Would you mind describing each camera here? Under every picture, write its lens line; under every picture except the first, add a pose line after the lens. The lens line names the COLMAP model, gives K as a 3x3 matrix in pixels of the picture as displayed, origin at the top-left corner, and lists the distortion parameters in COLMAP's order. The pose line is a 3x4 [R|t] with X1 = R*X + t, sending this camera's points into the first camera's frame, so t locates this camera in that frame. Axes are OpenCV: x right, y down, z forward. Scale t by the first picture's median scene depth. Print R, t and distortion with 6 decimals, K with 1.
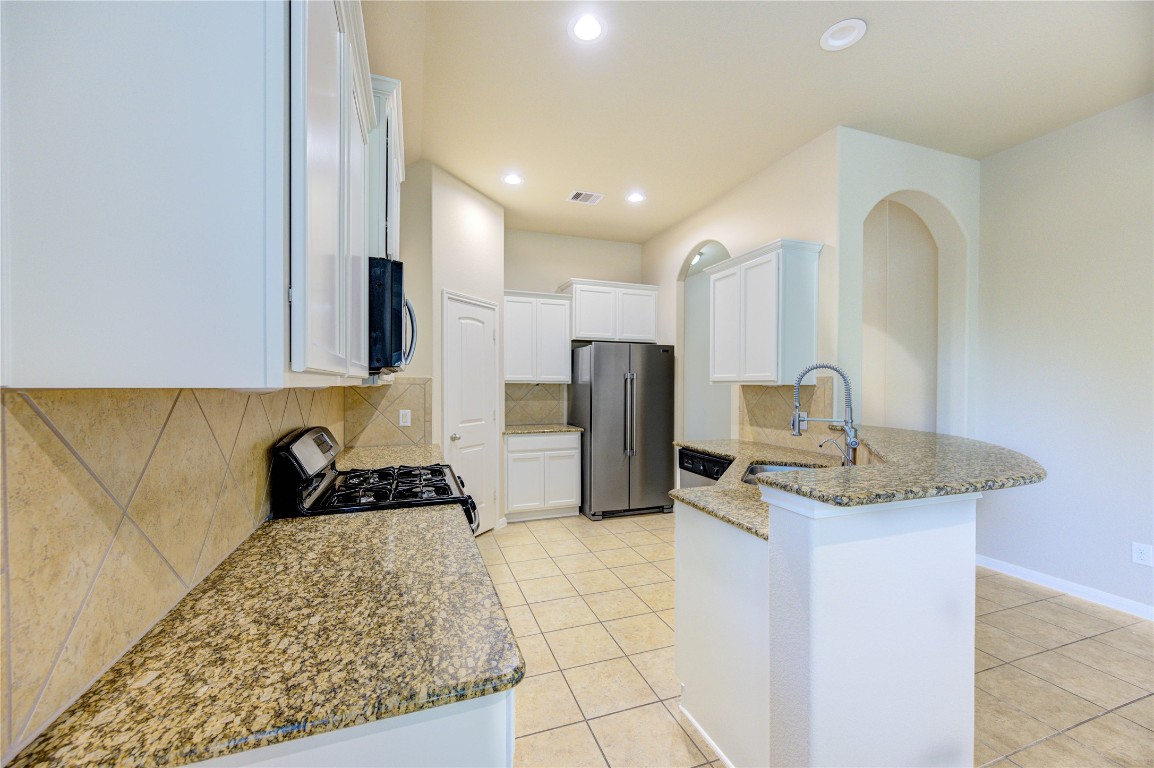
lens RADIAL K [[452.7, 0, 579.4], [0, 452.7, 386.0], [0, 0, 1]] dist [0.001684, -0.000023]
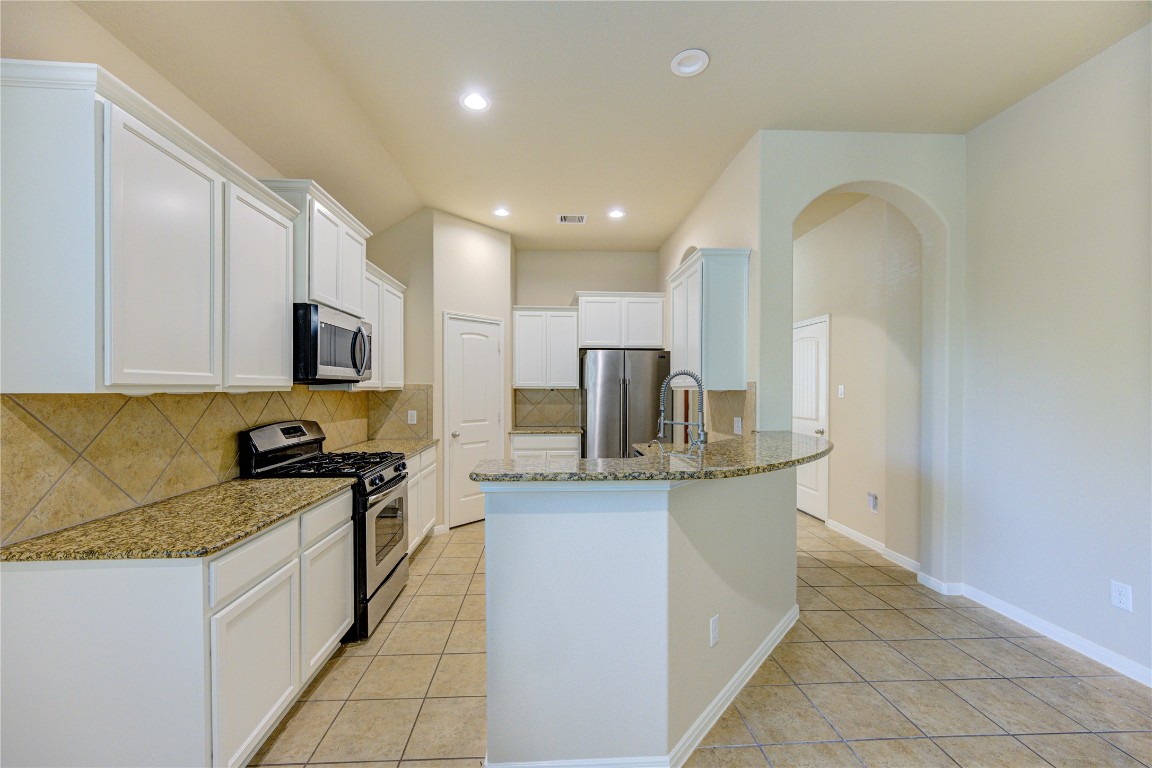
lens RADIAL K [[460.0, 0, 568.3], [0, 460.0, 387.0], [0, 0, 1]] dist [-0.000552, -0.000686]
pose [[0.954301, -0.003522, -0.298827, 1.129659], [0.001100, 0.999965, -0.008273, -0.002762], [0.298846, 0.007566, 0.954271, -0.203027]]
